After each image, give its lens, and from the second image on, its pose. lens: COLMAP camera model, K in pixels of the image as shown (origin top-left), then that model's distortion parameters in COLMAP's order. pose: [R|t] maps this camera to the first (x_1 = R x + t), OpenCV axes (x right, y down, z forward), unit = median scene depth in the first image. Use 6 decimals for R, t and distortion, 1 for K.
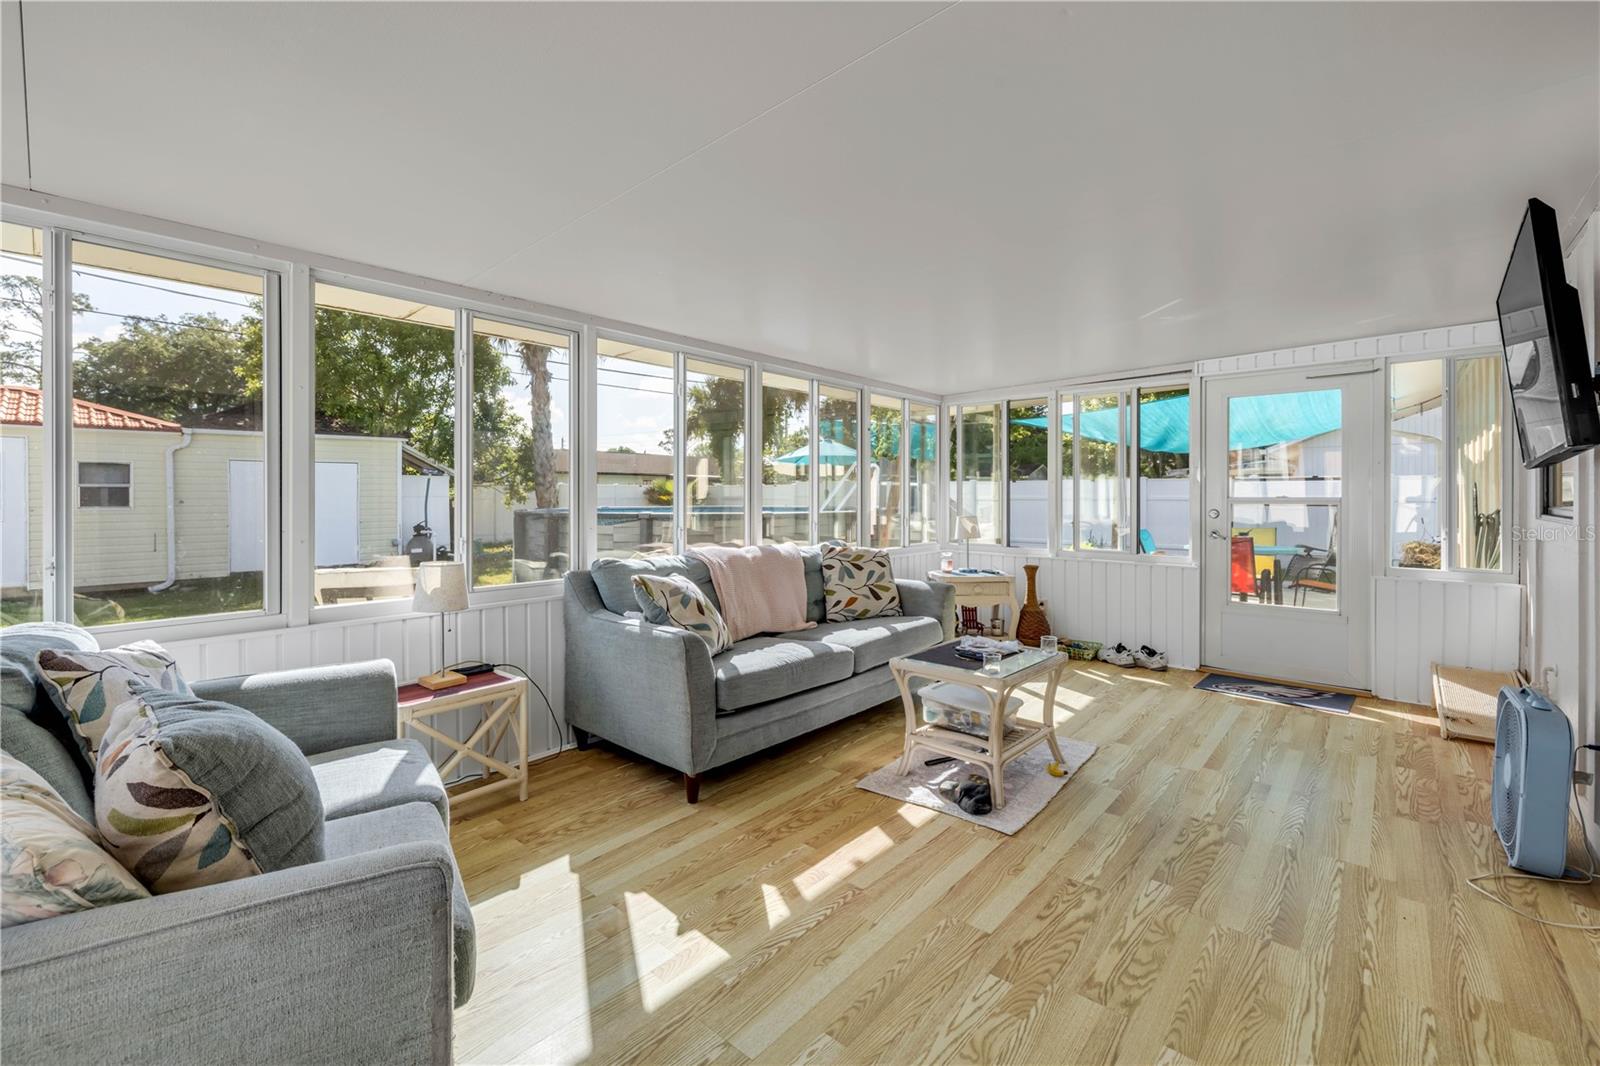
lens RADIAL K [[683.6, 0, 795.7], [0, 683.6, 504.1], [0, 0, 1]] dist [-0.000686, 0.000138]
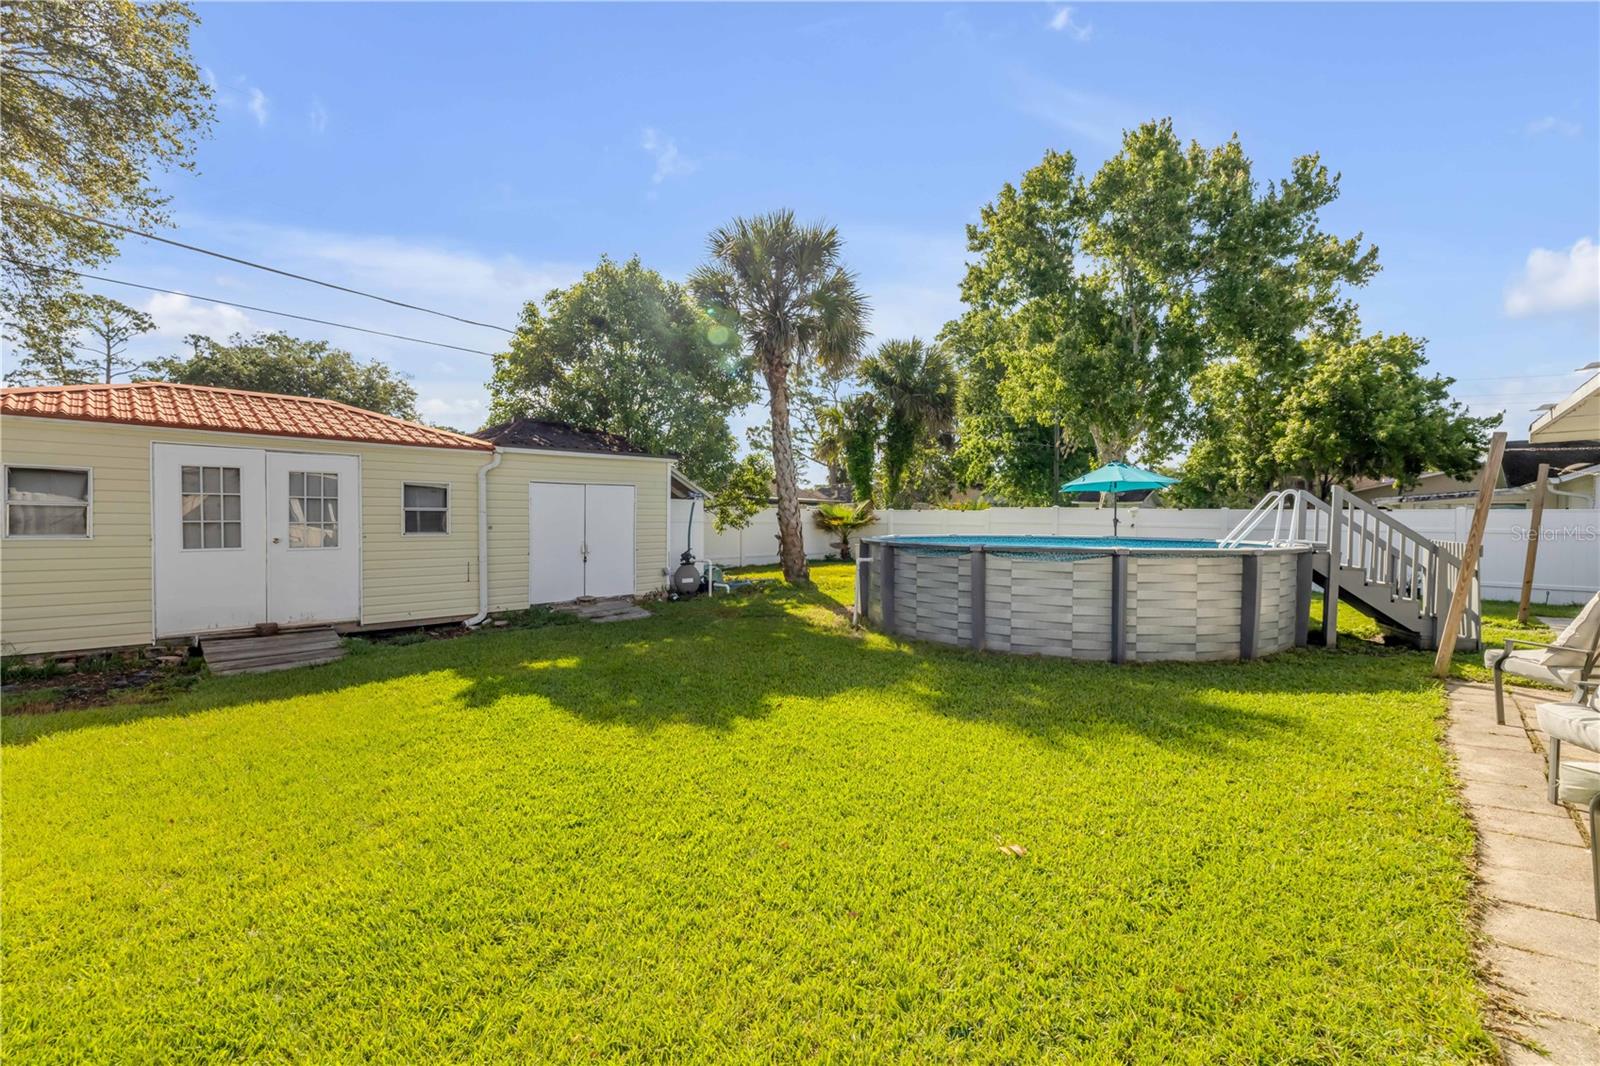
lens RADIAL K [[679.6, 0, 795.6], [0, 679.6, 519.7], [0, 0, 1]] dist [-0.001587, -0.000147]
pose [[0.999827, 0.008905, -0.016323, -0.393436], [-0.009042, 0.999924, -0.008345, -0.008041], [0.016247, 0.008491, 0.999832, 0.078848]]
